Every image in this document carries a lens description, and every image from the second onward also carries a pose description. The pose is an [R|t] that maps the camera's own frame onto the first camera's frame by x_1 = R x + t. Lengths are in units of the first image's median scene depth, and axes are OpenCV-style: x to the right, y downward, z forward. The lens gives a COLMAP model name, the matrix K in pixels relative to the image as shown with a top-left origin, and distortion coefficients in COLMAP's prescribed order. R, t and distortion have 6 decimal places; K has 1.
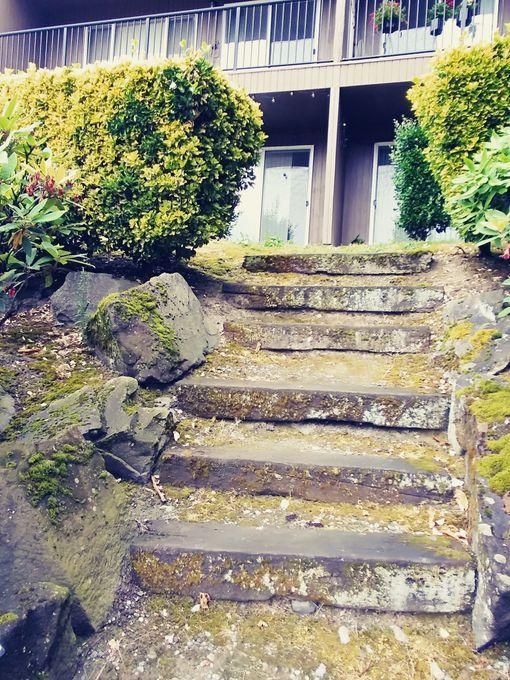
lens RADIAL K [[534.2, 0, 255.0], [0, 534.2, 340.0], [0, 0, 1]] dist [-0.004132, 0.005053]
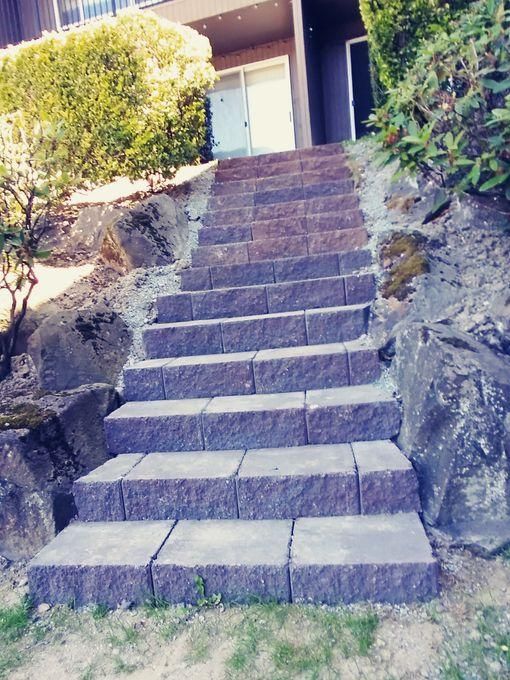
lens RADIAL K [[534.2, 0, 255.0], [0, 534.2, 340.0], [0, 0, 1]] dist [-0.004132, 0.005053]
pose [[0.986692, -0.149120, -0.064827, 0.096187], [0.156509, 0.979092, 0.129937, 0.082463], [0.044095, -0.138354, 0.989401, -0.270154]]
